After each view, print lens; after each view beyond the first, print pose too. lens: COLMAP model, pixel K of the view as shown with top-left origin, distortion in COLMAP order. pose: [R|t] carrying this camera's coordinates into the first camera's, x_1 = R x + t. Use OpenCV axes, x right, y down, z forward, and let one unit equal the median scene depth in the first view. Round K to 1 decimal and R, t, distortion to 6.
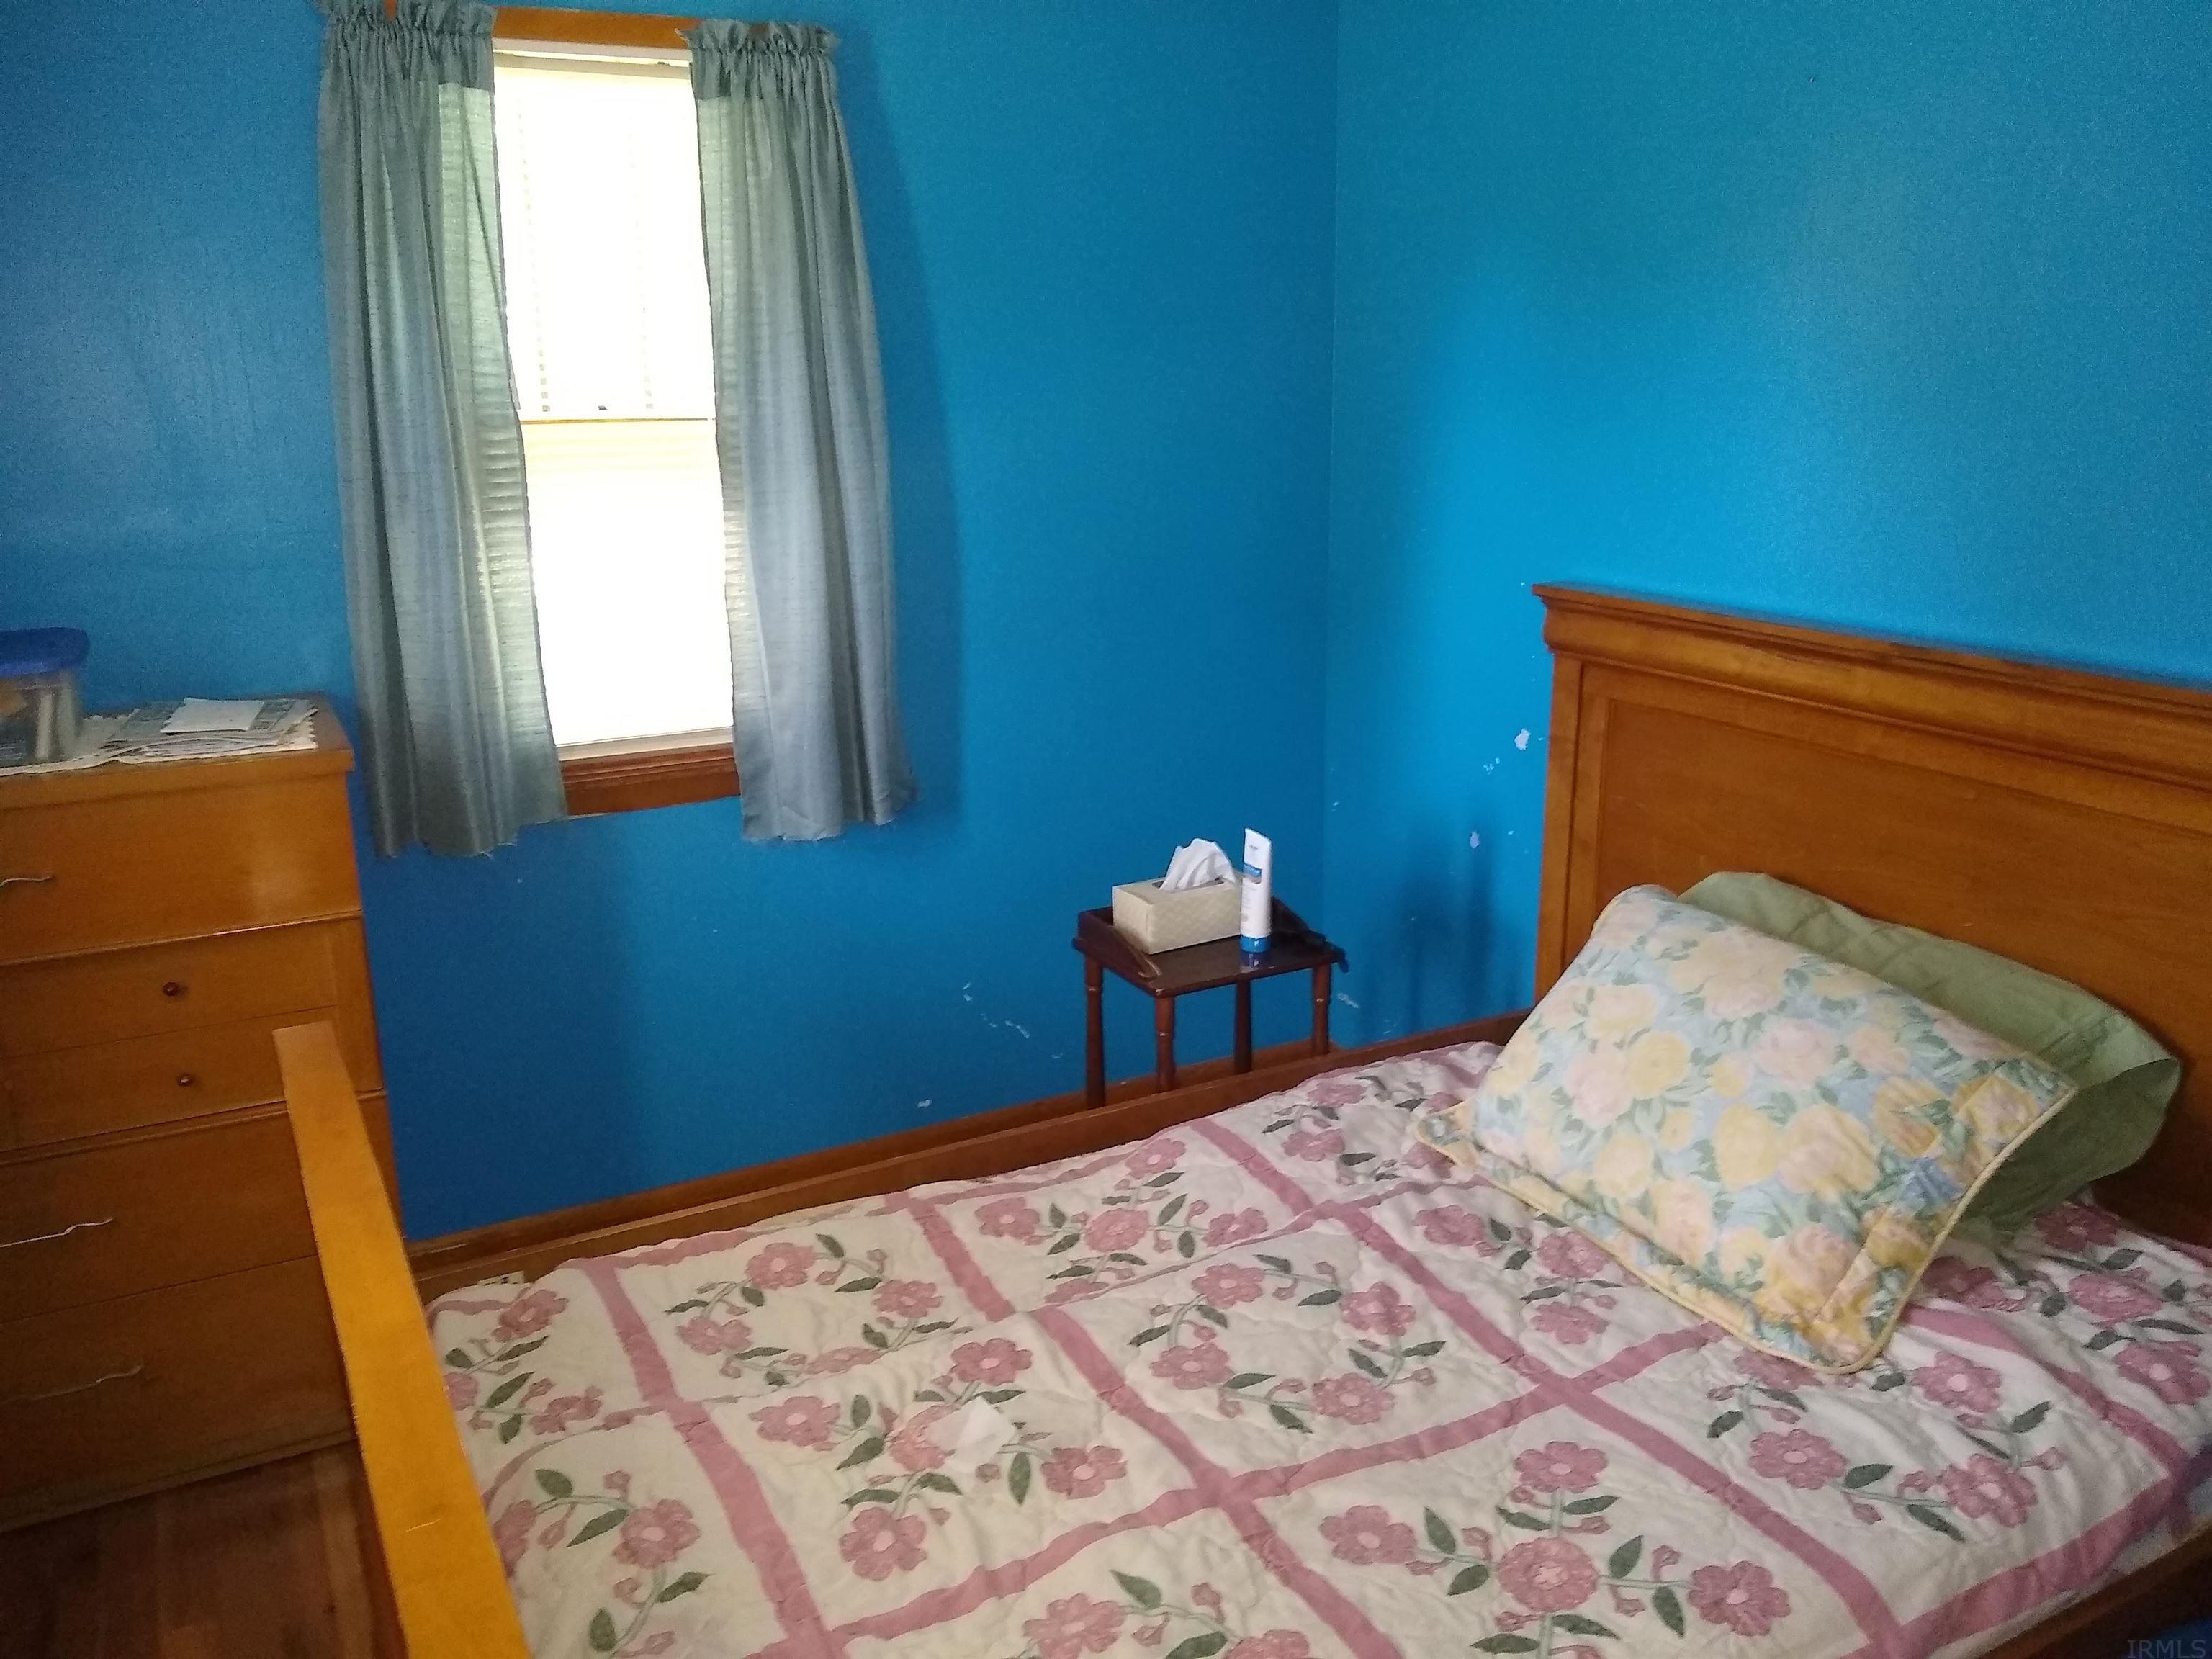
lens RADIAL K [[1755.1, 0, 1103.8], [0, 1755.1, 857.5], [0, 0, 1]] dist [0.005991, -0.000742]
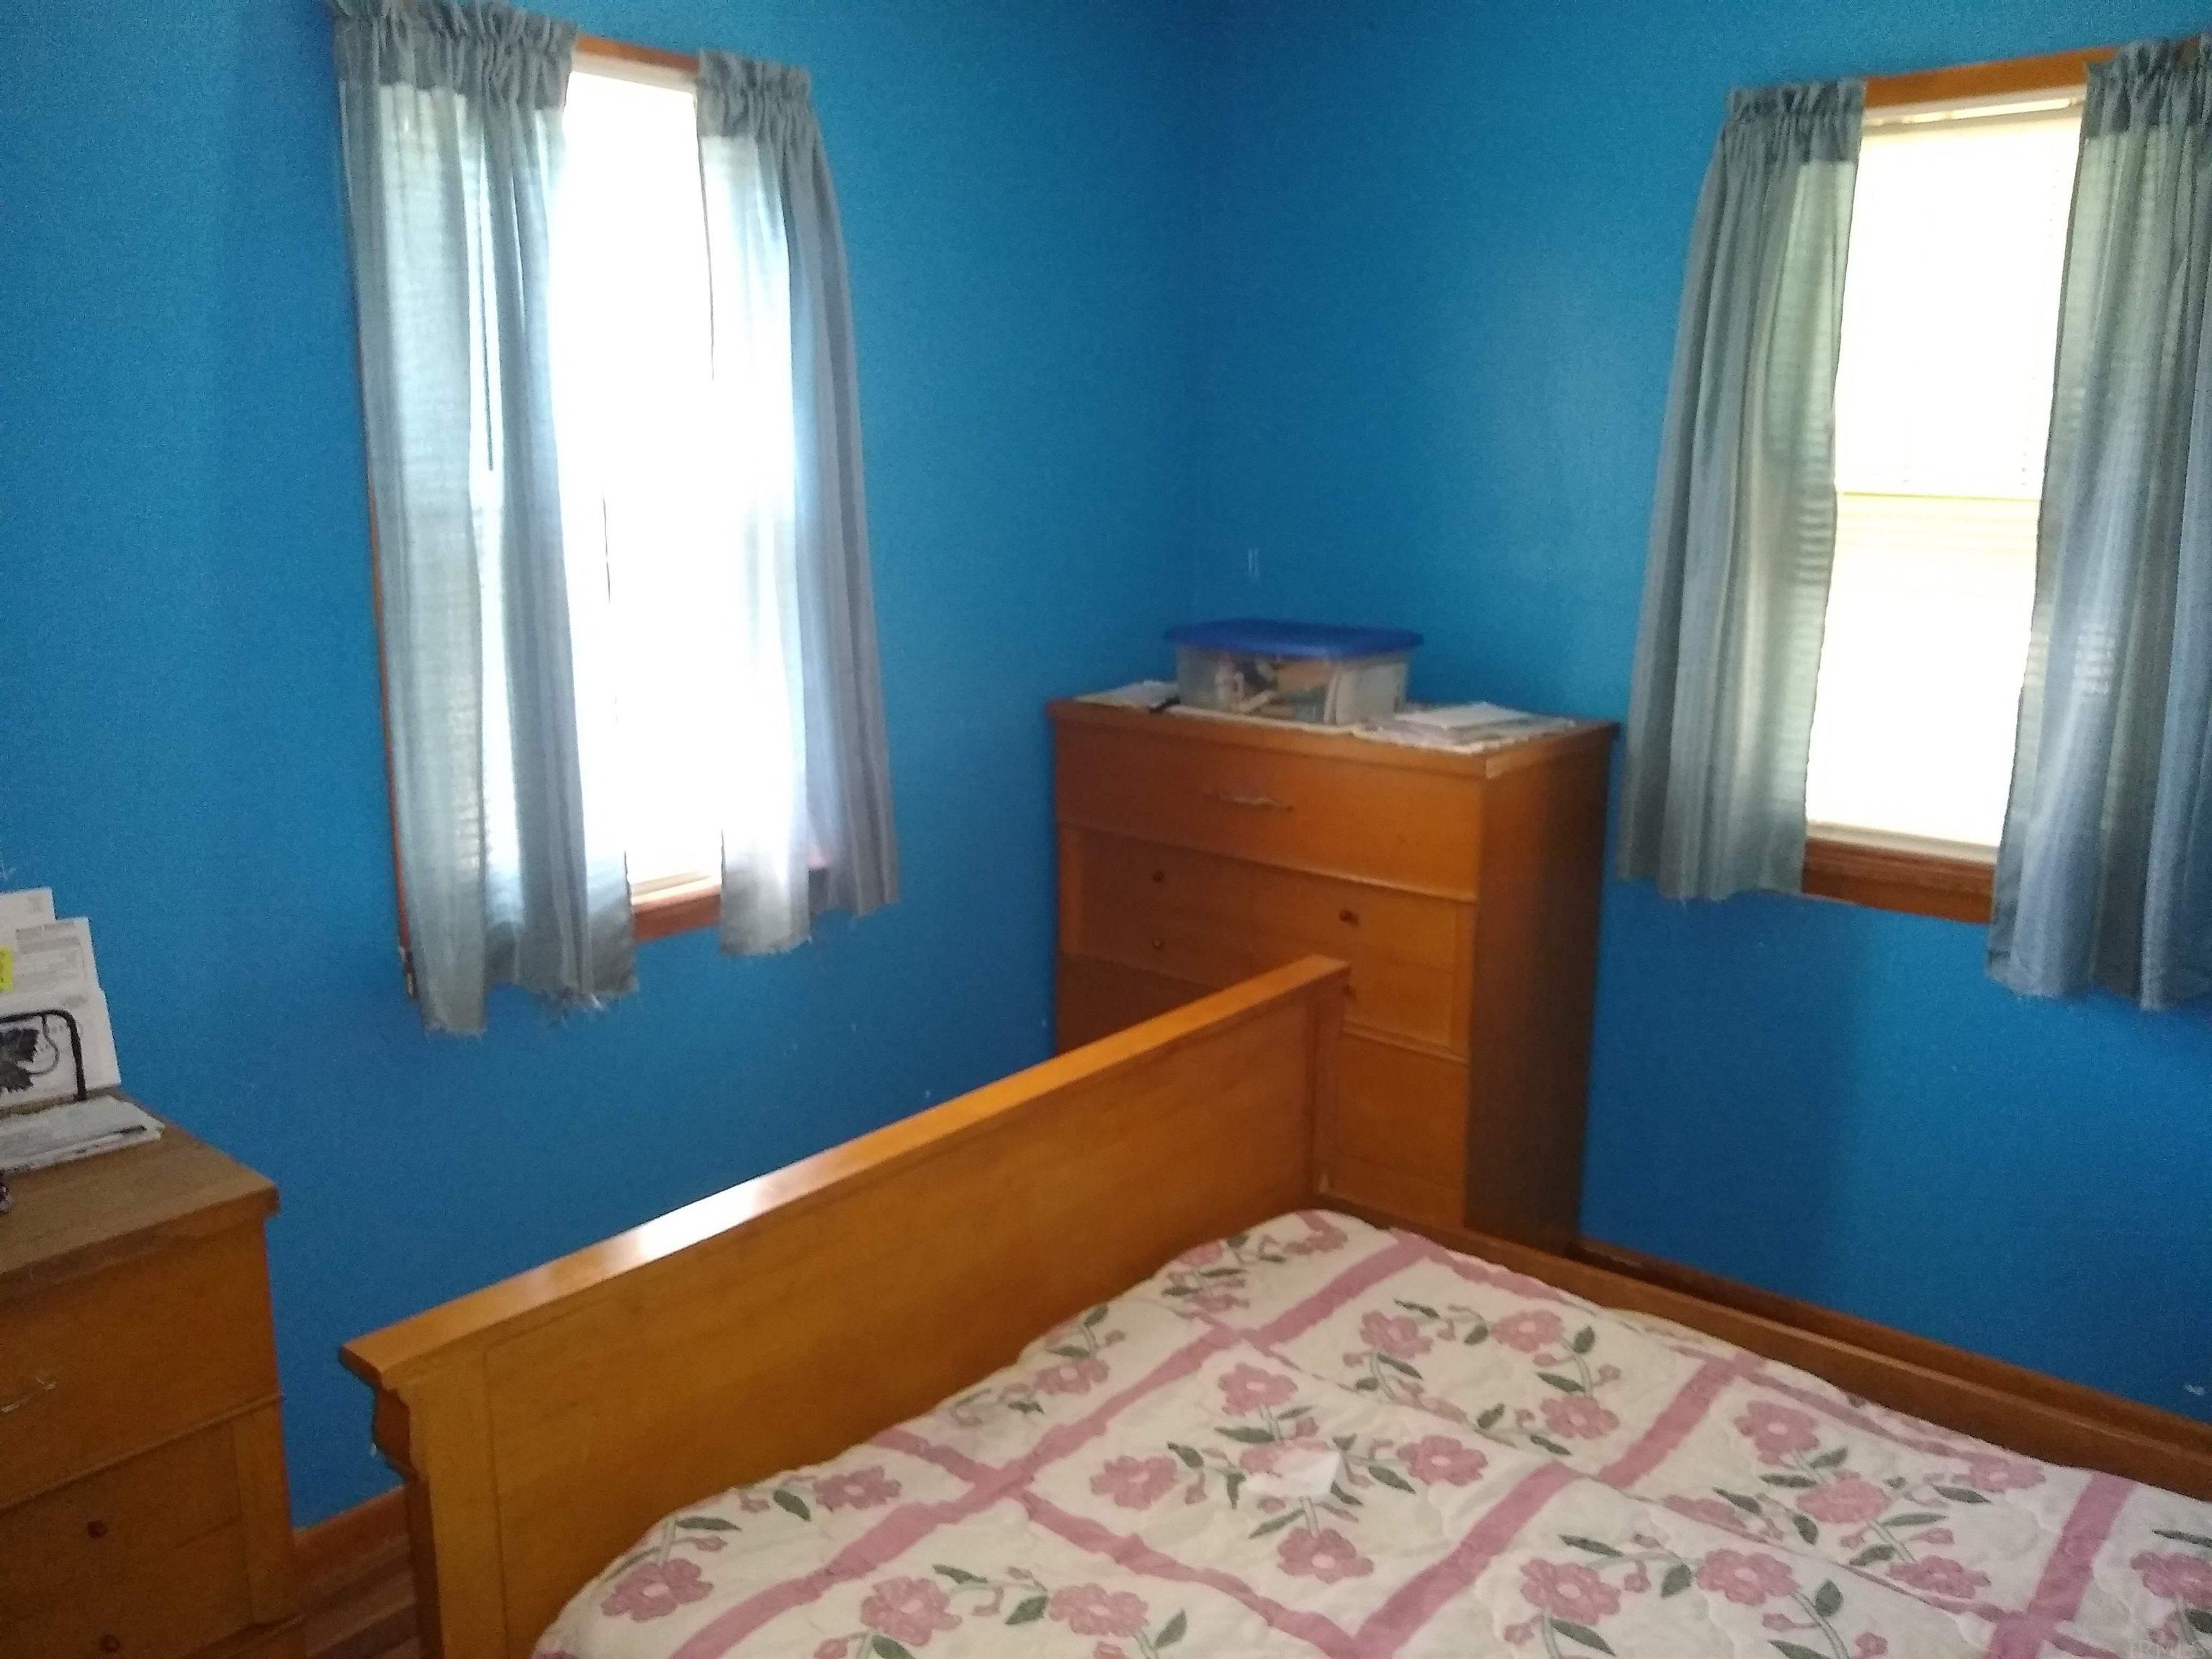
lens RADIAL K [[1761.3, 0, 1106.0], [0, 1761.3, 829.5], [0, 0, 1]] dist [0.066633, 0.001355]
pose [[0.414303, 0.220935, -0.882916, 0.514916], [-0.268446, 0.956596, 0.113406, -0.084014], [0.869649, 0.190031, 0.455630, 0.263052]]
